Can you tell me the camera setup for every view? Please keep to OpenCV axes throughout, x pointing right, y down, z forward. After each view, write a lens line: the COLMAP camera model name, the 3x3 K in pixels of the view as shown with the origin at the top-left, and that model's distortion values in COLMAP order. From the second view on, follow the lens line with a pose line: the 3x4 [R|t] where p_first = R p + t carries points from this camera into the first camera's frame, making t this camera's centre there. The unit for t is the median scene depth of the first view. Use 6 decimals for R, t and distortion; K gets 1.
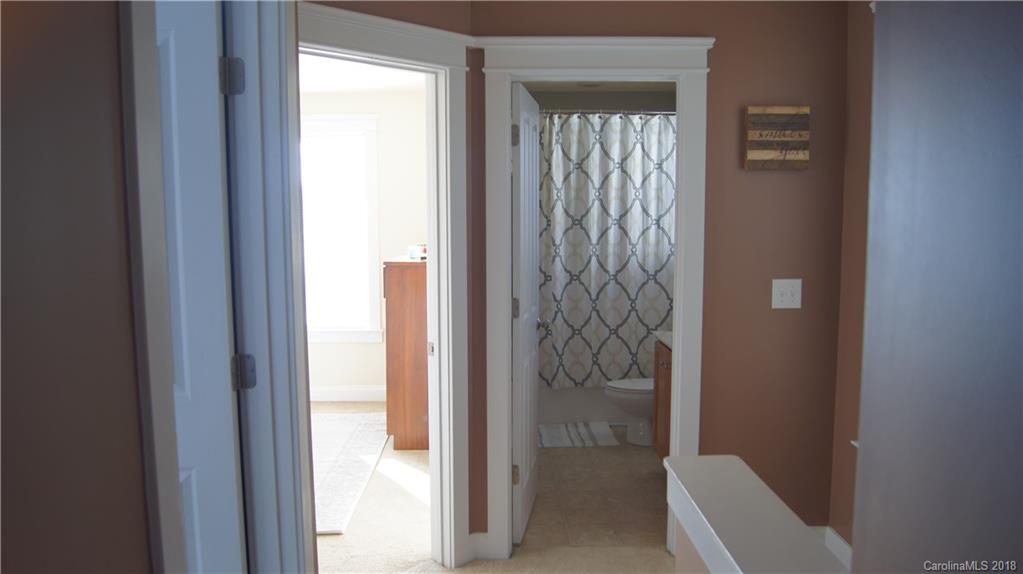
lens RADIAL K [[789.6, 0, 504.2], [0, 789.6, 287.1], [0, 0, 1]] dist [-0.075430, 0.015822]
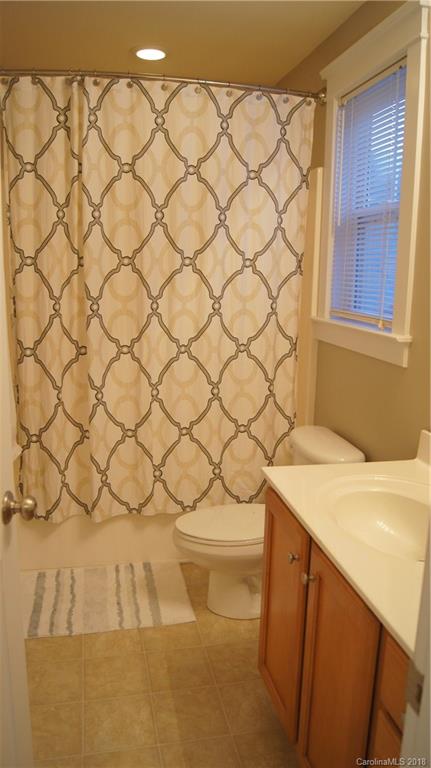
lens RADIAL K [[592.8, 0, 218.7], [0, 592.8, 387.7], [0, 0, 1]] dist [-0.075430, 0.015822]
pose [[0.982035, -0.017011, 0.187929, 0.074012], [-0.004151, 0.993740, 0.111641, -0.035070], [-0.188651, -0.110416, 0.975817, 0.519161]]
